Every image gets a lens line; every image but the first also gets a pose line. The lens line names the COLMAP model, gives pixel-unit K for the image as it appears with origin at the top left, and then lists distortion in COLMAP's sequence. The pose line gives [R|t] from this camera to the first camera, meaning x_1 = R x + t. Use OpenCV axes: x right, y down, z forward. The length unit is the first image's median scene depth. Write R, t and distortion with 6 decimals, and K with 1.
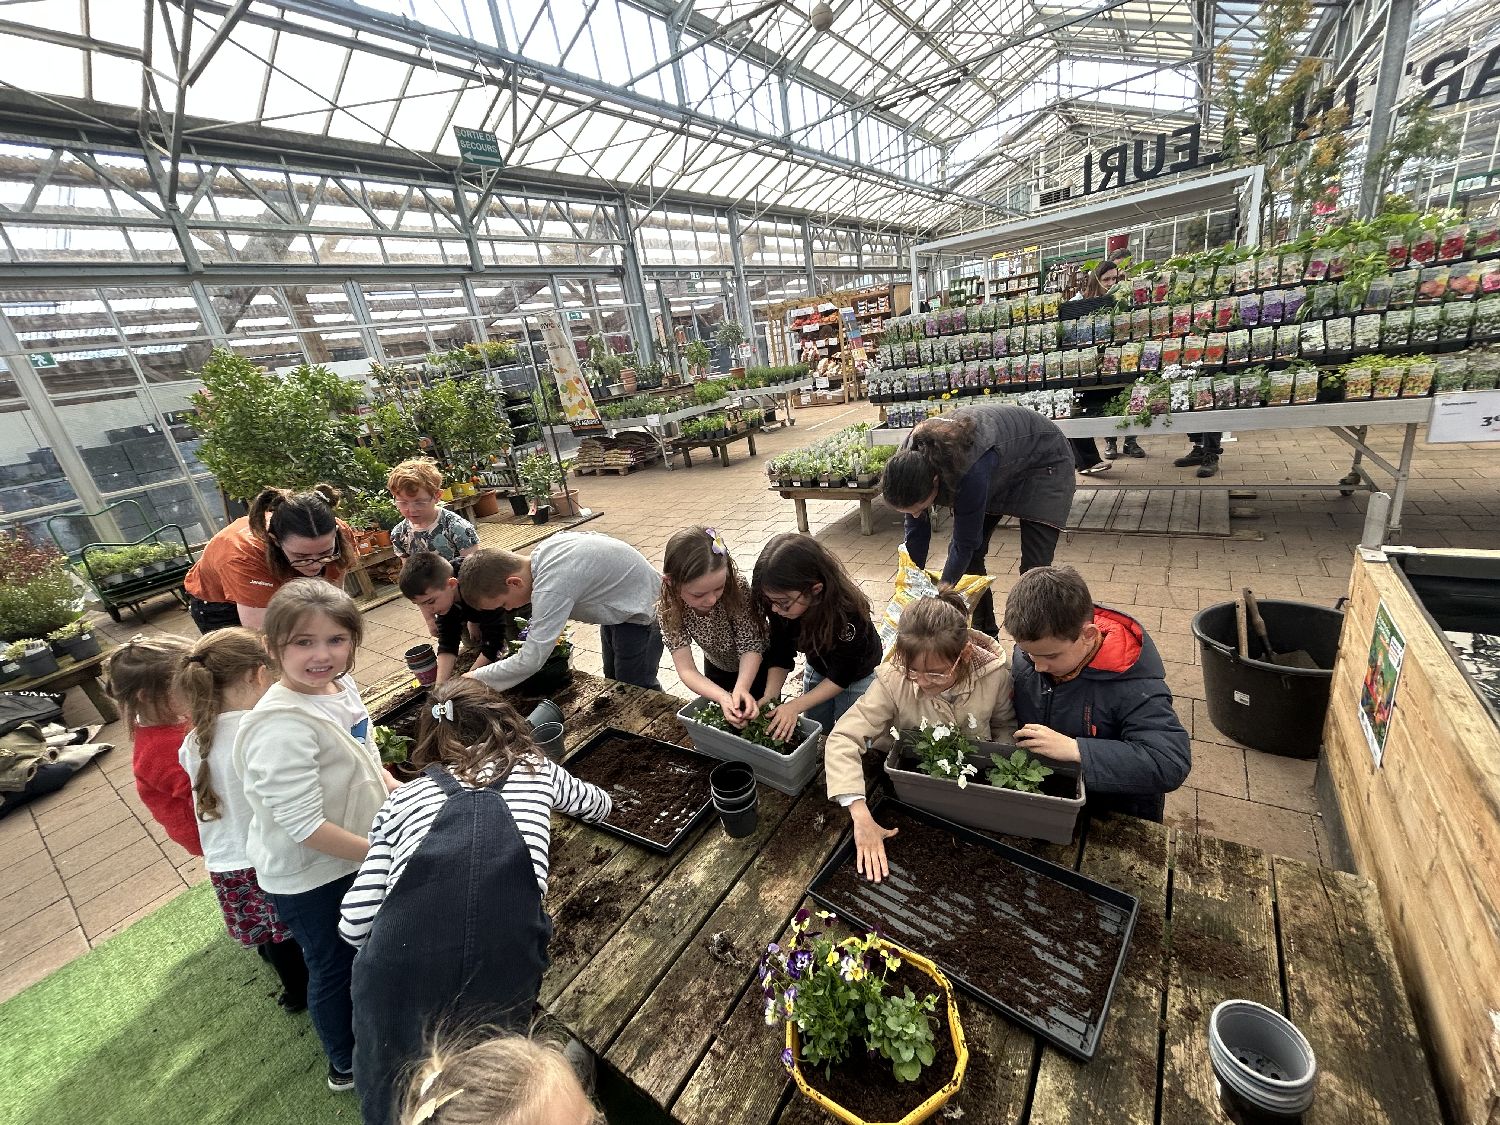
lens RADIAL K [[609.5, 0, 750.0], [0, 609.5, 562.5], [0, 0, 1]] dist [0.000513, -0.000858]
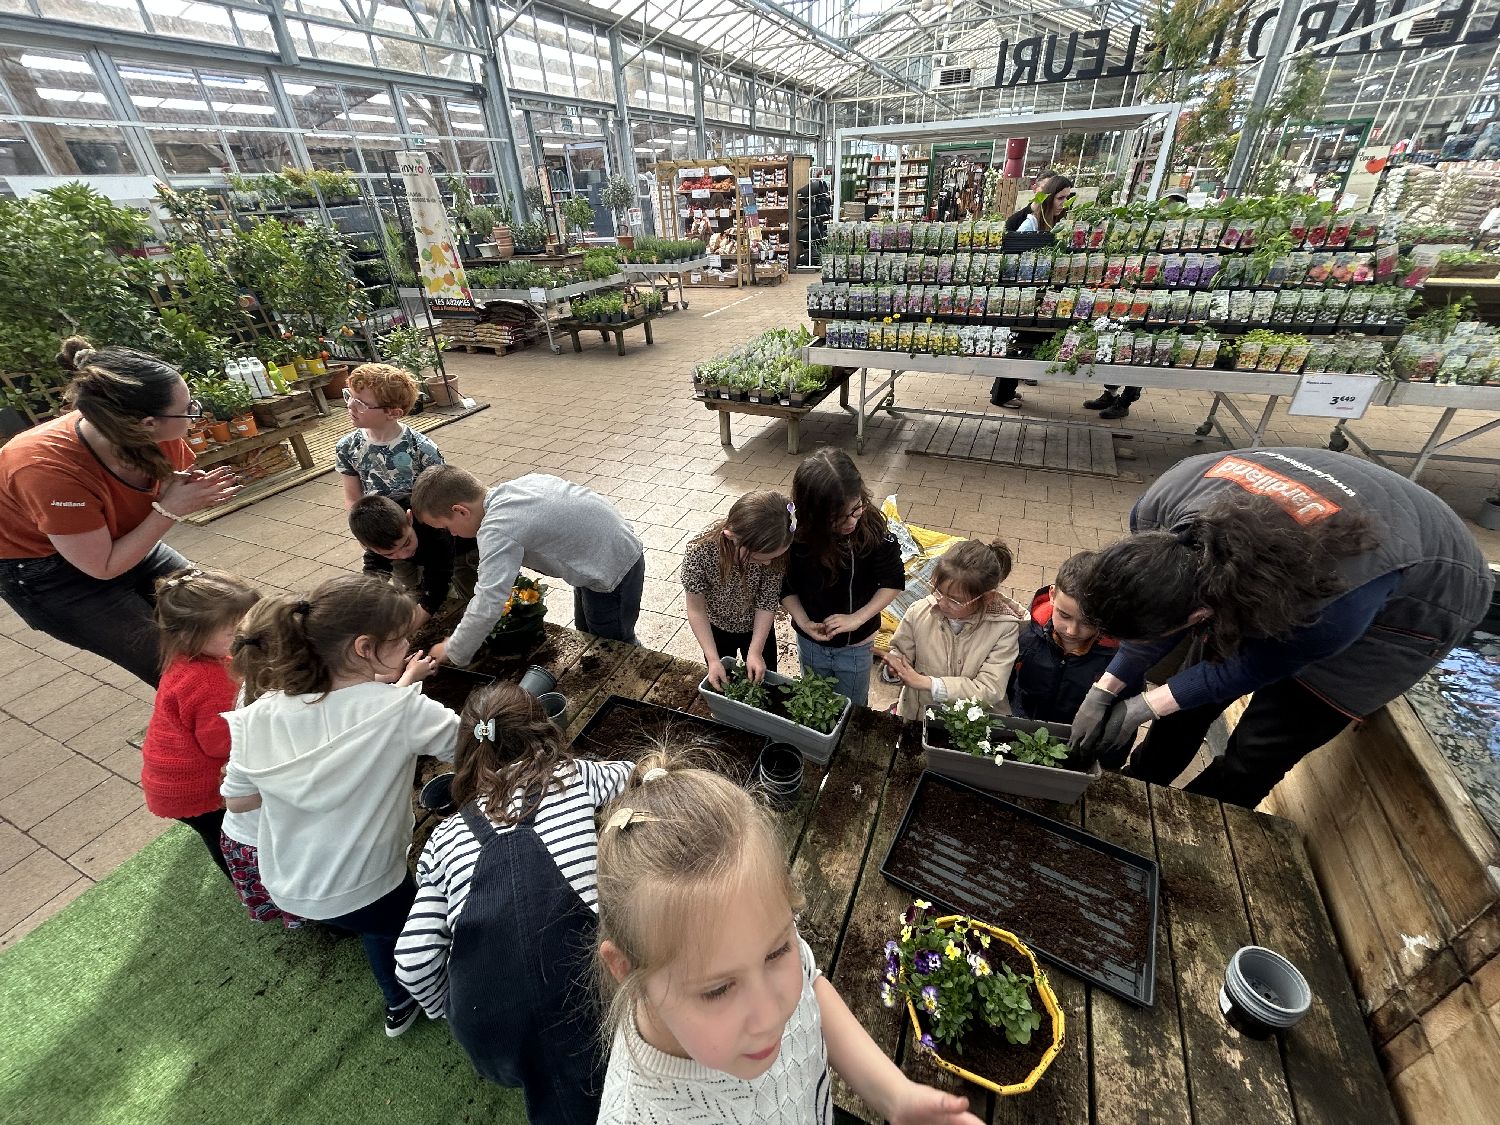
lens RADIAL K [[609.5, 0, 750.0], [0, 609.5, 562.5], [0, 0, 1]] dist [0.000513, -0.000858]
pose [[0.974482, -0.000324, 0.224465, -0.111823], [-0.042638, 0.981525, 0.186524, -0.059760], [-0.220378, -0.191335, 0.956464, 0.030674]]
